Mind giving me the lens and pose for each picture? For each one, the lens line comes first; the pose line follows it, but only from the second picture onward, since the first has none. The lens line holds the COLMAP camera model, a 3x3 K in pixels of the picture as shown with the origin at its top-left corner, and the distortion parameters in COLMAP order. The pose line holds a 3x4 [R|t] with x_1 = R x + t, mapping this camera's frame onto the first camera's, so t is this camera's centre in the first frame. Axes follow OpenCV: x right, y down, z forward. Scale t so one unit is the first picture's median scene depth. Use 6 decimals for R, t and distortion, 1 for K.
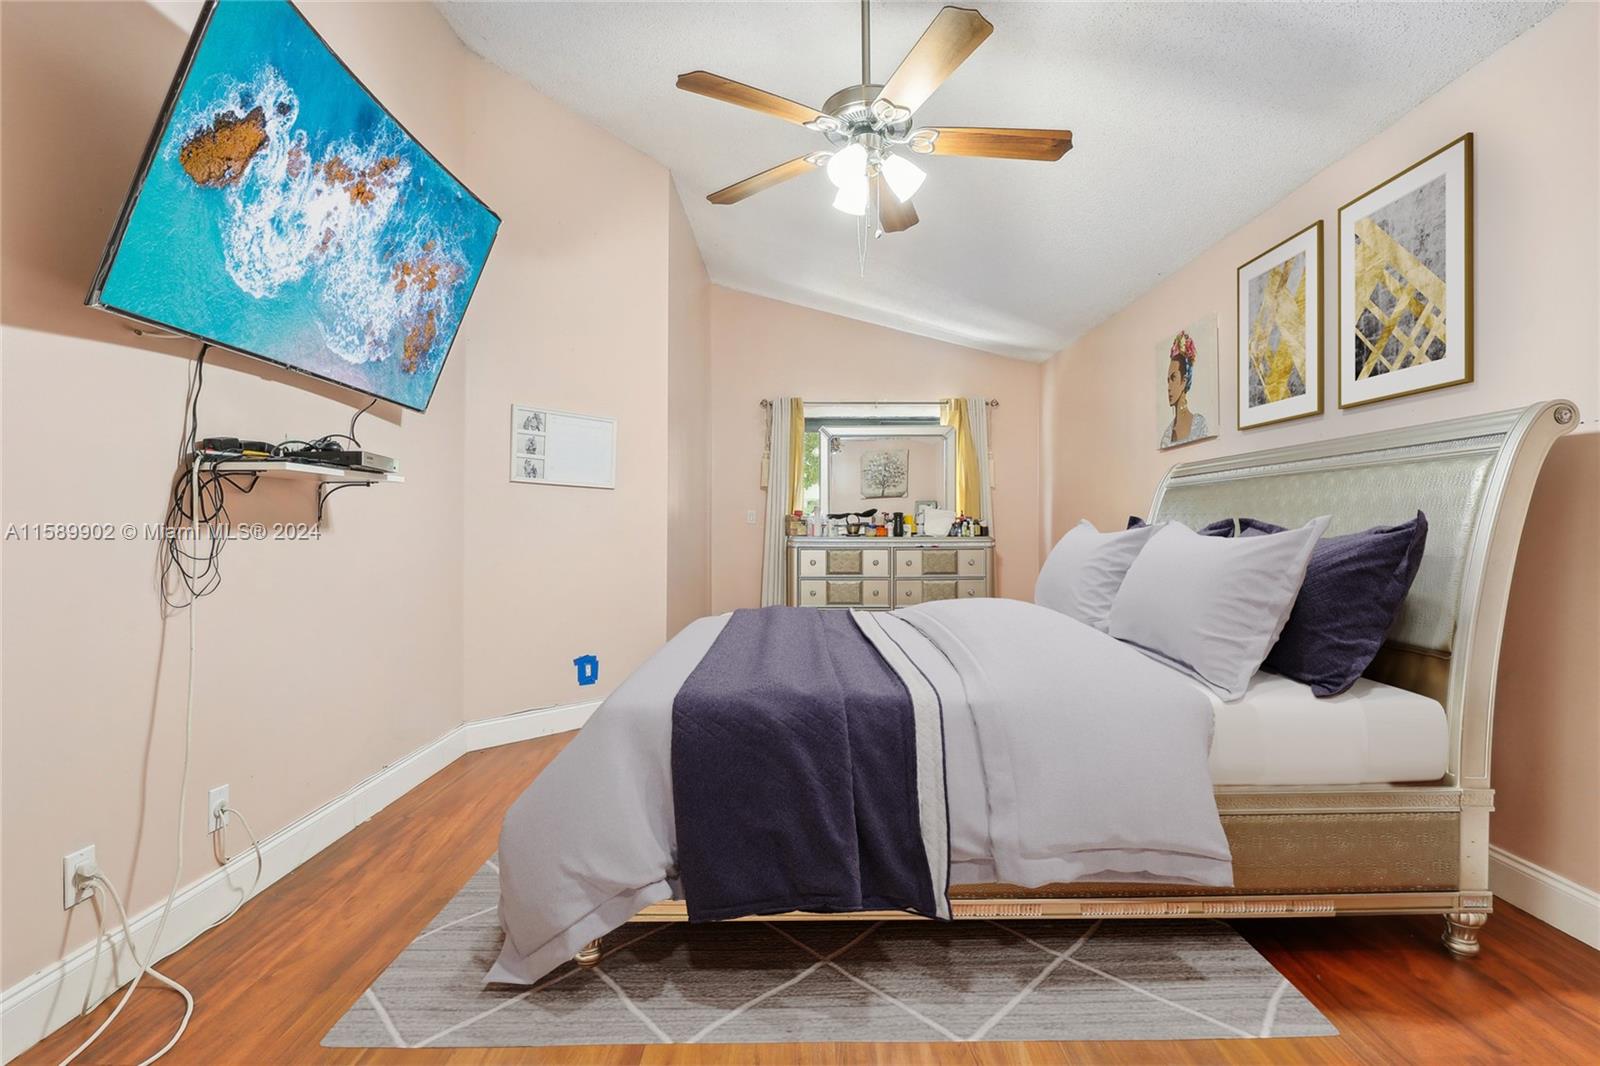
lens RADIAL K [[751.3, 0, 800.0], [0, 751.3, 533.0], [0, 0, 1]] dist [-0.002419, -0.000061]
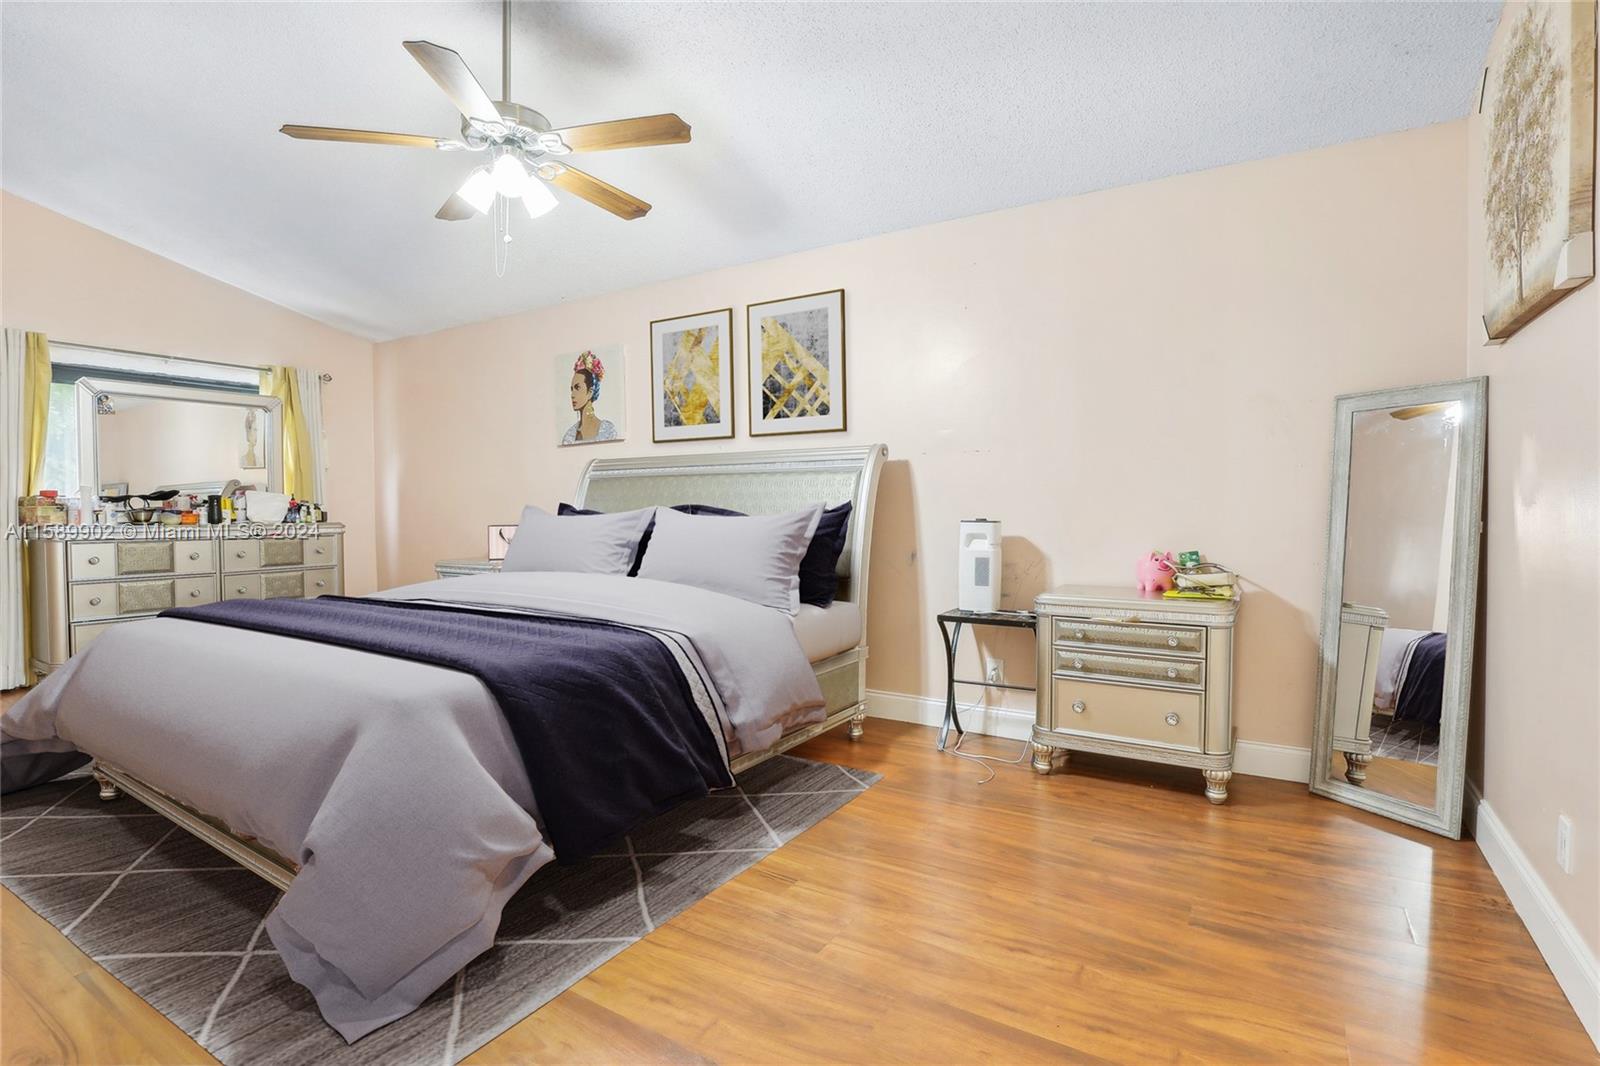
lens RADIAL K [[736.3, 0, 800.0], [0, 736.3, 533.0], [0, 0, 1]] dist [-0.002452, -0.024815]
pose [[0.561046, -0.028808, 0.827283, -0.294358], [0.010565, 0.999562, 0.027642, -0.001158], [-0.827717, -0.006768, 0.561105, 0.035867]]
